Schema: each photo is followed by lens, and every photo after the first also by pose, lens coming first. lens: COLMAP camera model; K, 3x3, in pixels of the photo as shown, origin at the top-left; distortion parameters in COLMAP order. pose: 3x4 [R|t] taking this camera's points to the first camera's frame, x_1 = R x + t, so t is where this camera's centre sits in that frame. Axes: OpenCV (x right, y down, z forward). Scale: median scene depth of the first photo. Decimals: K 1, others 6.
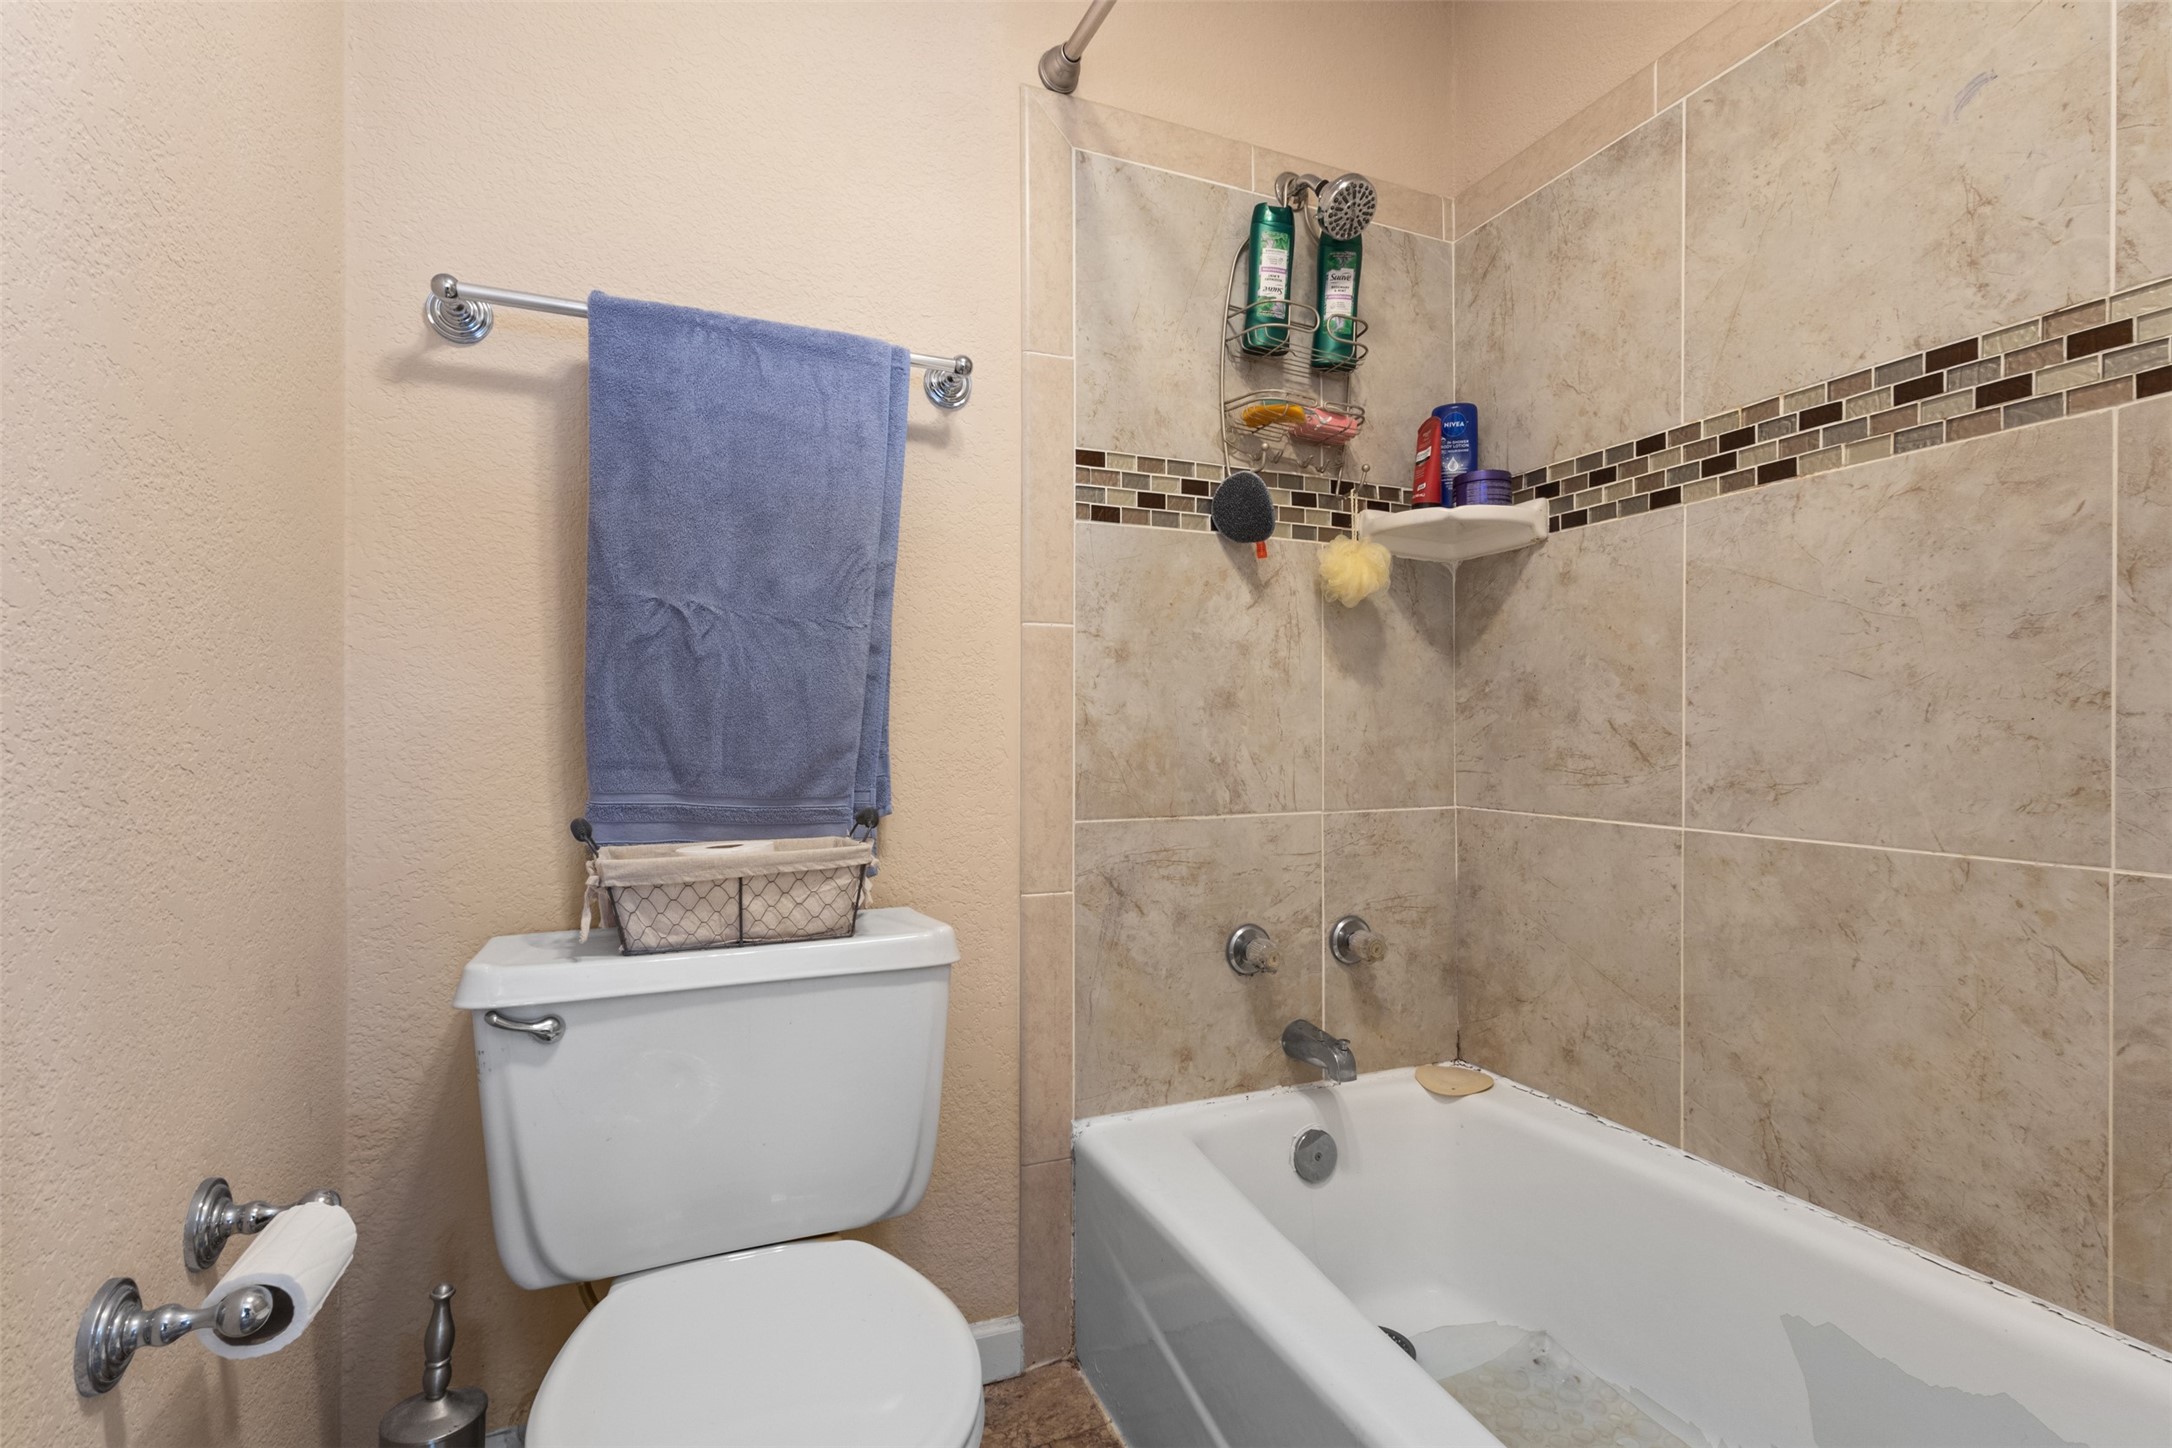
lens RADIAL K [[1039.7, 0, 1078.4], [0, 1039.7, 741.6], [0, 0, 1]] dist [0.000720, 0.000437]
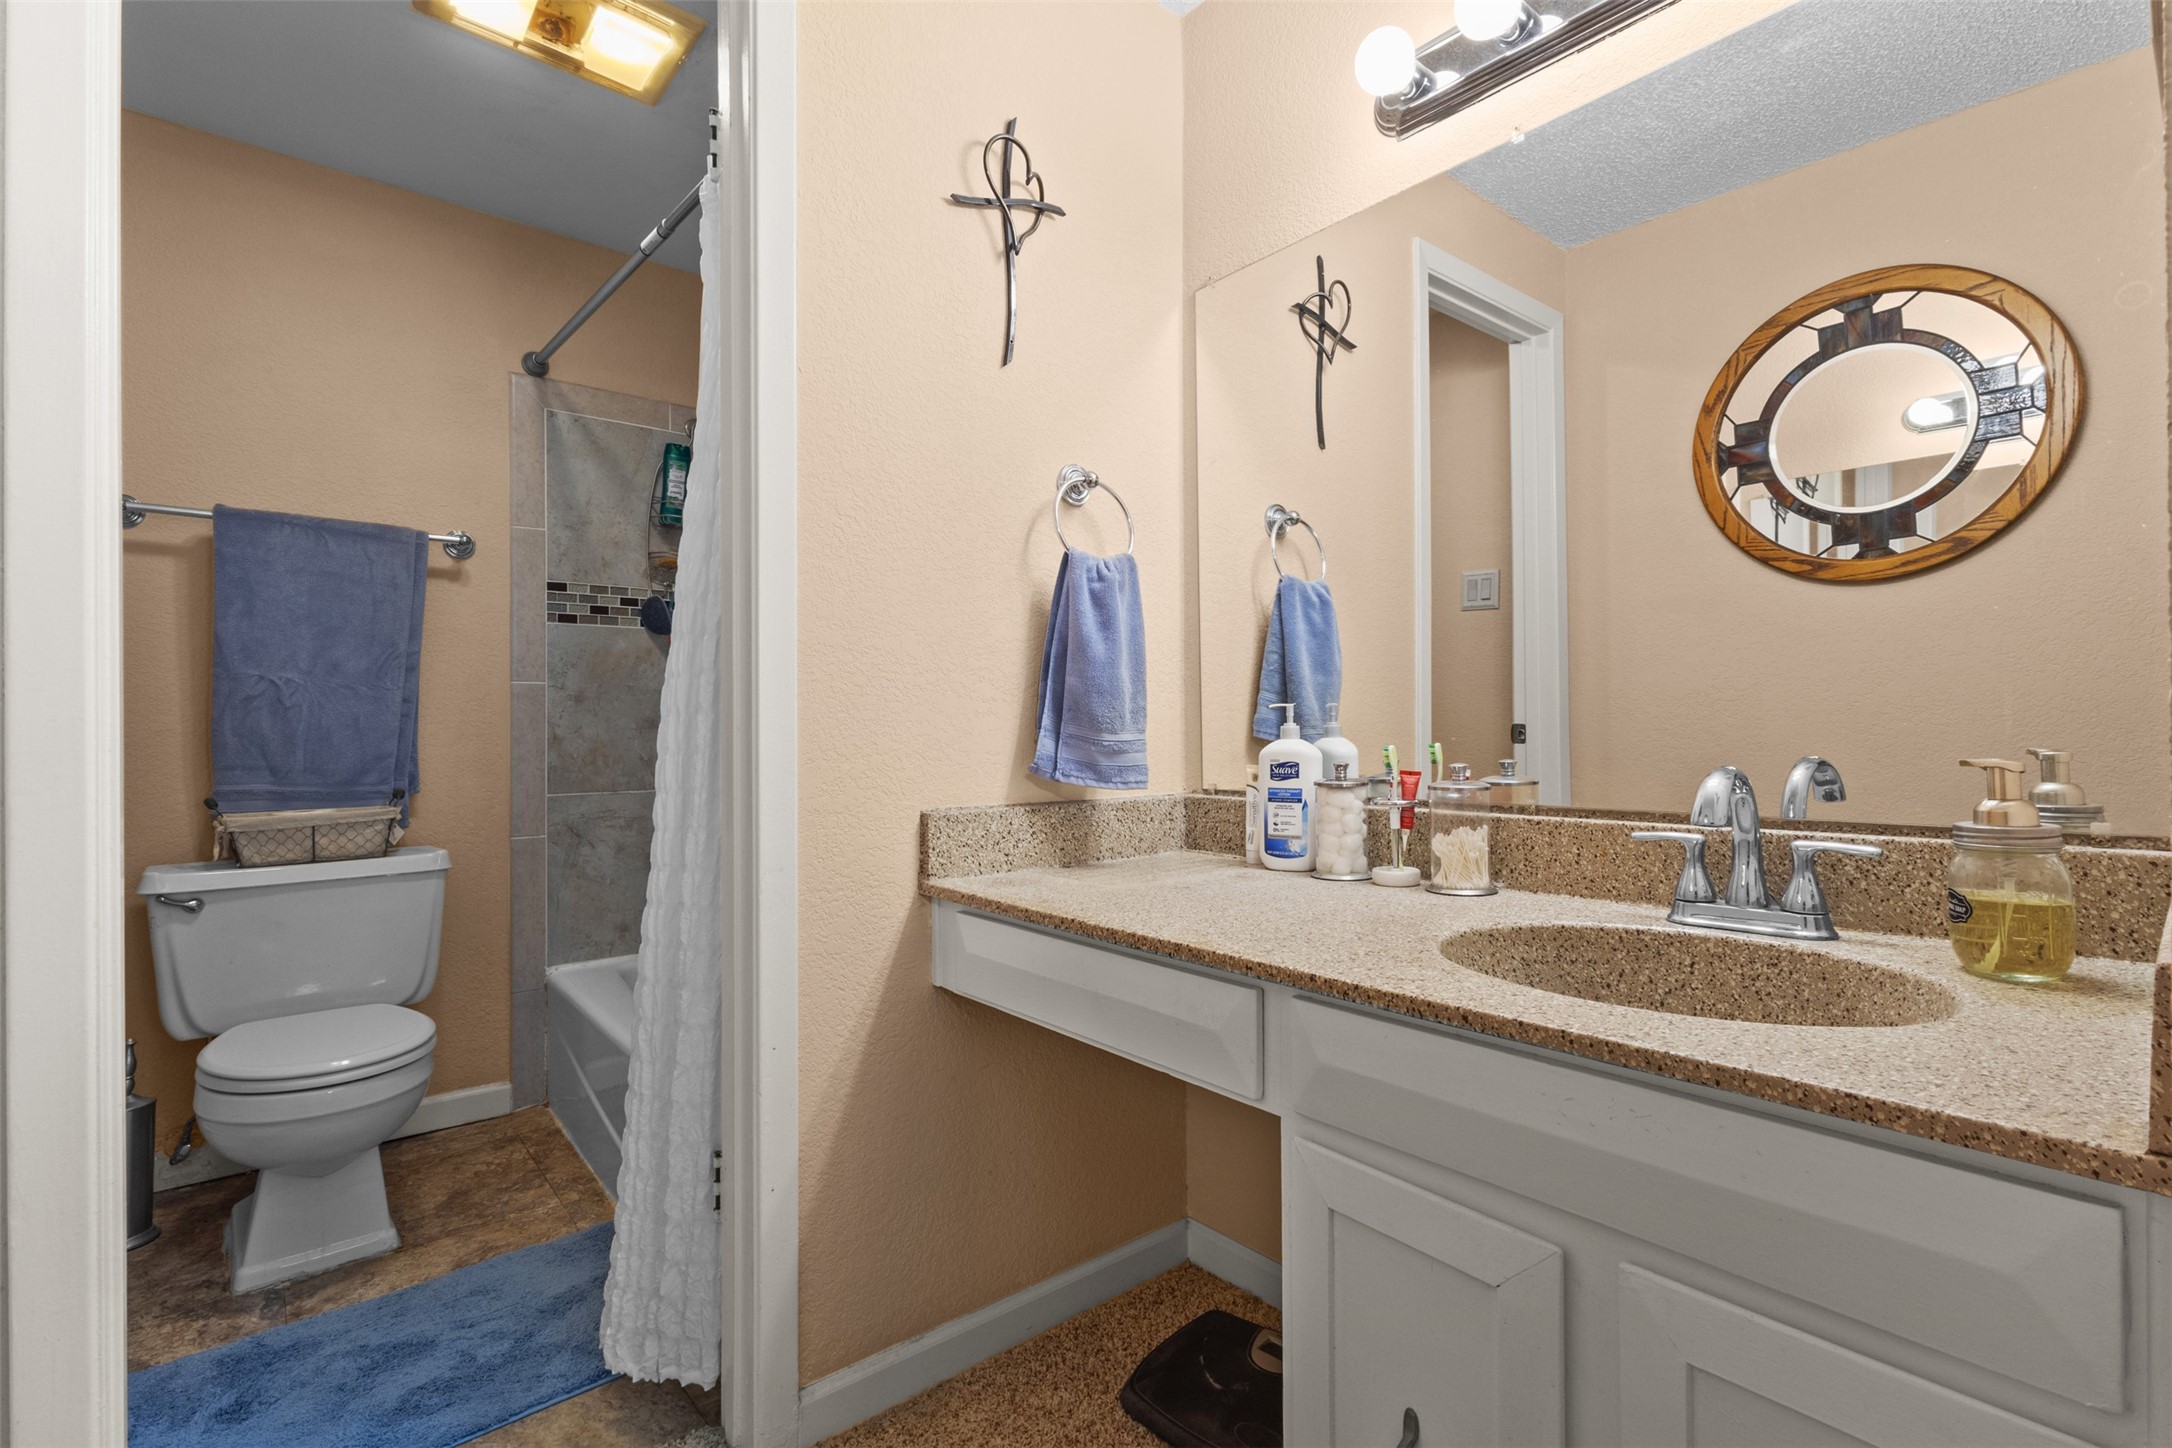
lens RADIAL K [[1005.9, 0, 1080.6], [0, 1005.9, 727.6], [0, 0, 1]] dist [0.003204, 0.002153]
pose [[0.951565, -0.001719, 0.307442, 0.371639], [0.001502, 0.999998, 0.000941, -0.041606], [-0.307443, -0.000433, 0.951566, -0.995432]]
